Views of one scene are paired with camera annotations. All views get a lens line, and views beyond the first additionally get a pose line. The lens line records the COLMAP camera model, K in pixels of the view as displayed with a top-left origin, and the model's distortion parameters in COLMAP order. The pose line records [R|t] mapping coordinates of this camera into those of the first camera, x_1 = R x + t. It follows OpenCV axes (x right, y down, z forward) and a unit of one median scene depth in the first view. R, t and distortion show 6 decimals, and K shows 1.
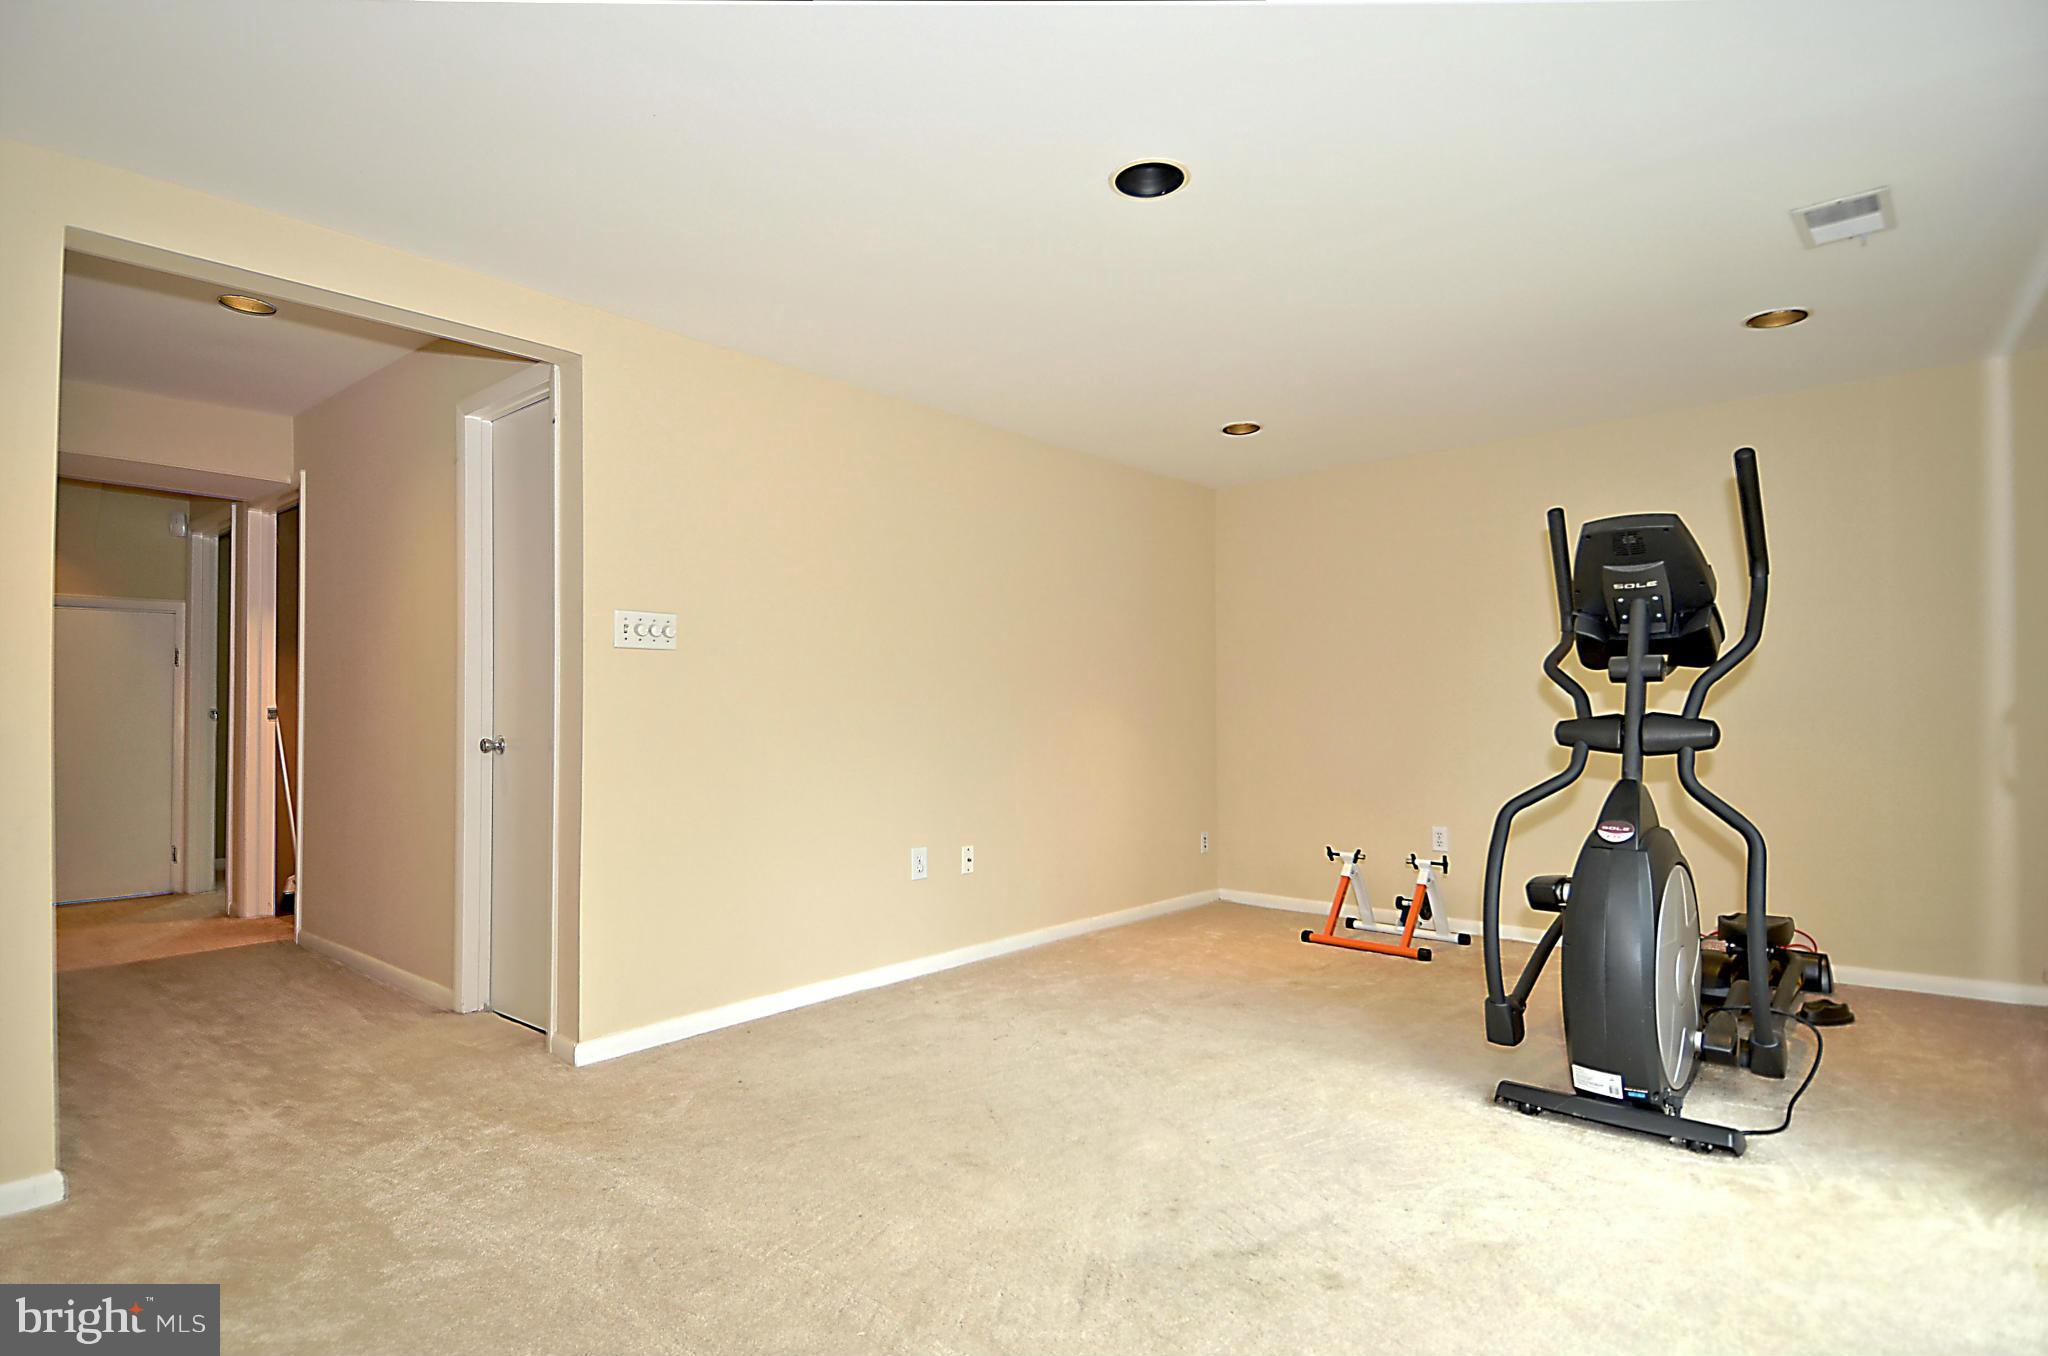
lens RADIAL K [[1081.1, 0, 1002.9], [0, 1081.1, 680.7], [0, 0, 1]] dist [0.075809, -0.053991]
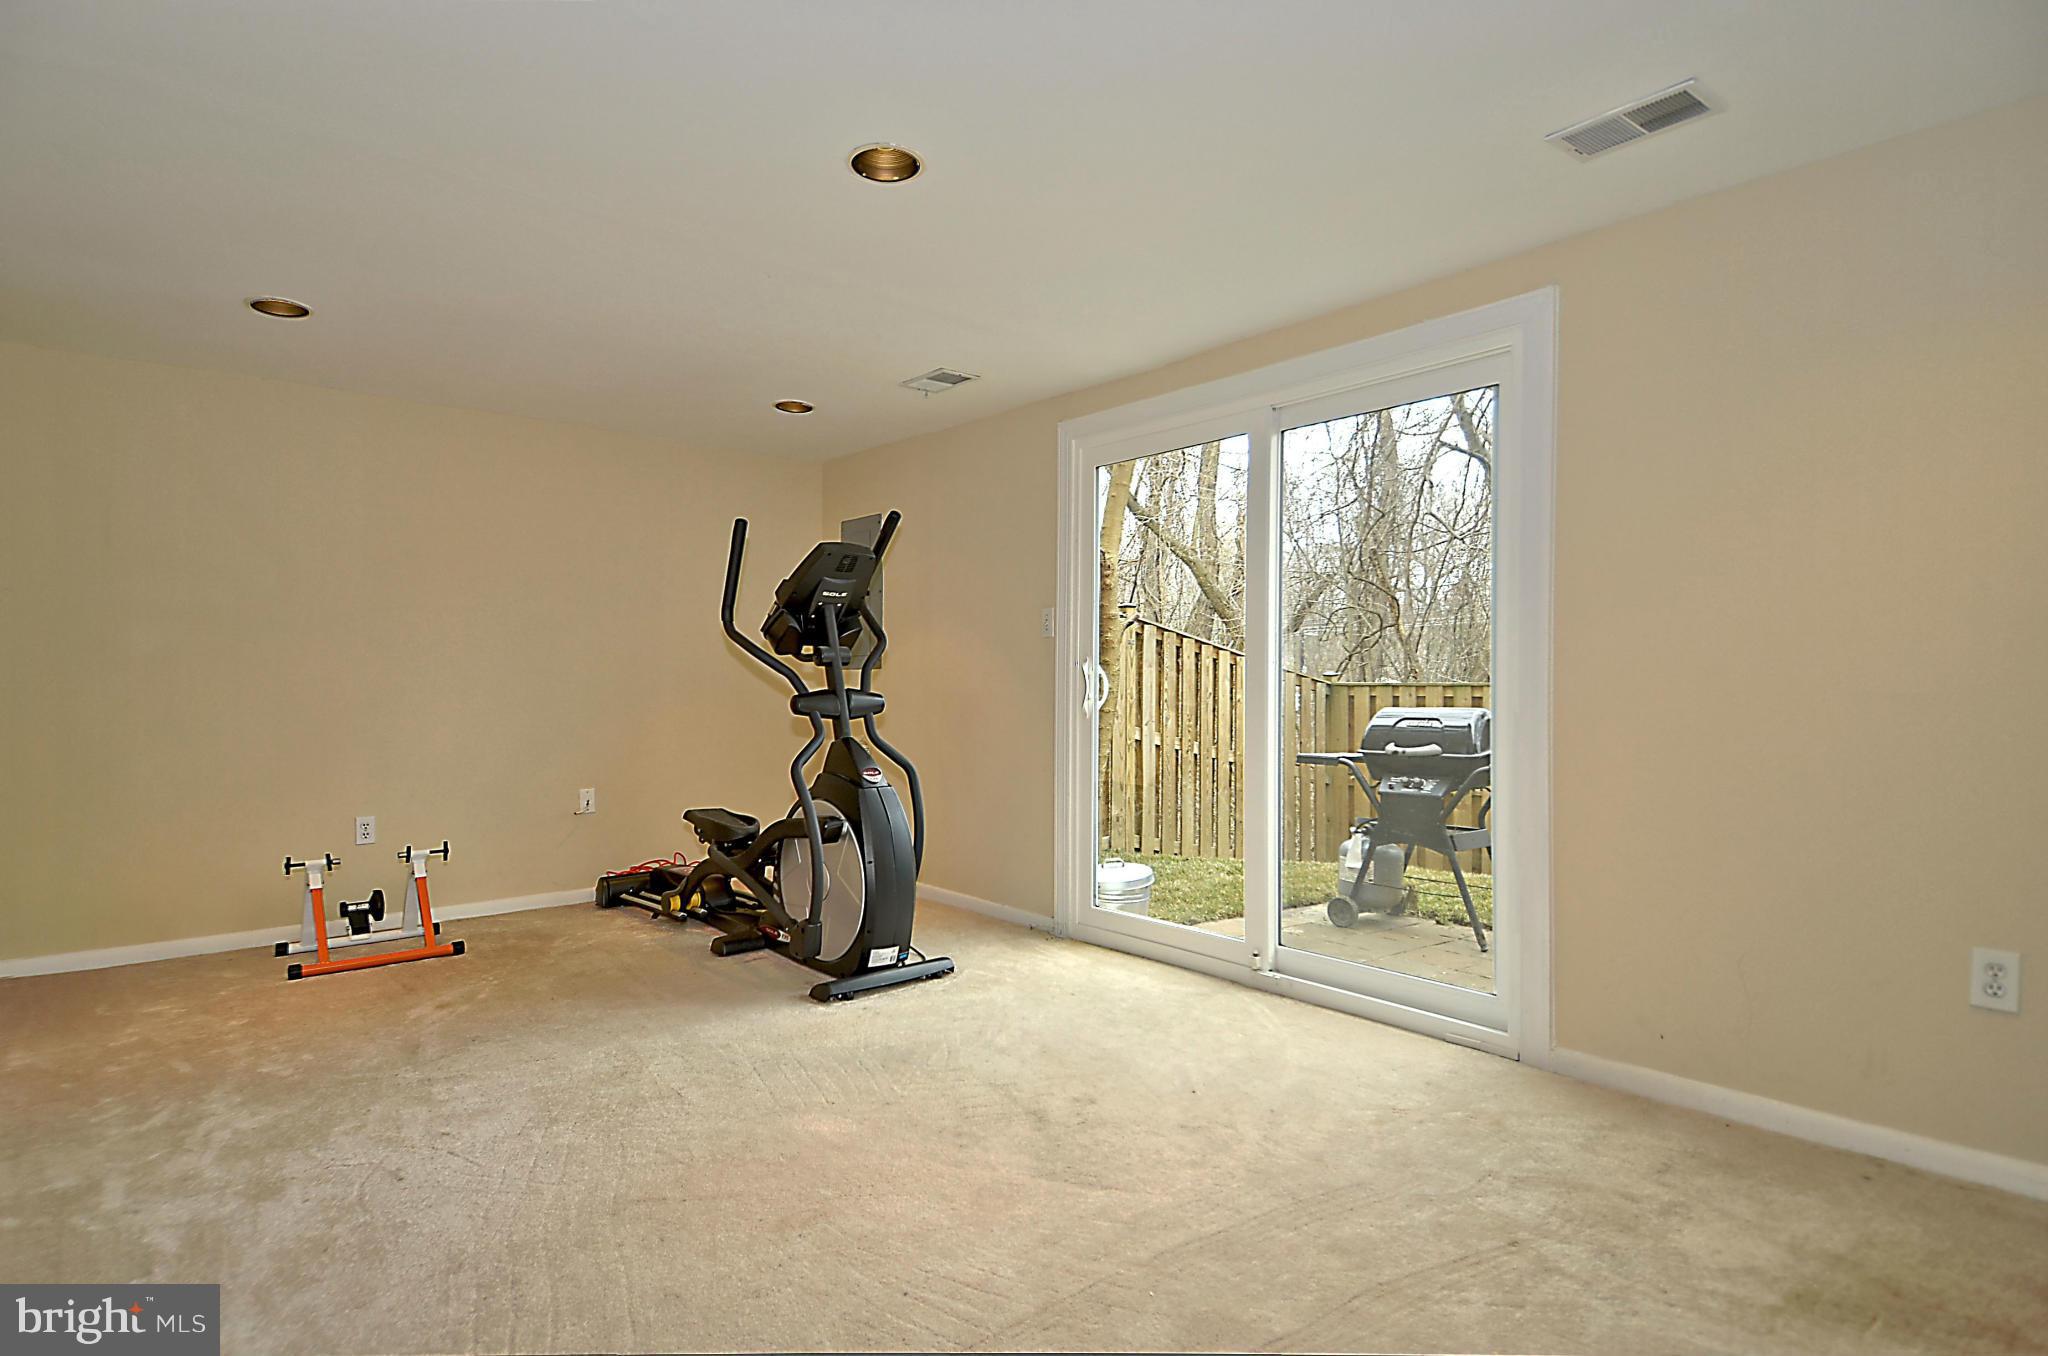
lens RADIAL K [[1081.1, 0, 1002.9], [0, 1081.1, 680.7], [0, 0, 1]] dist [0.075809, -0.053991]
pose [[0.127330, 0.006209, 0.991841, -0.711359], [-0.029377, 0.999565, -0.002486, 0.016345], [-0.991425, -0.028821, 0.127457, 0.622529]]
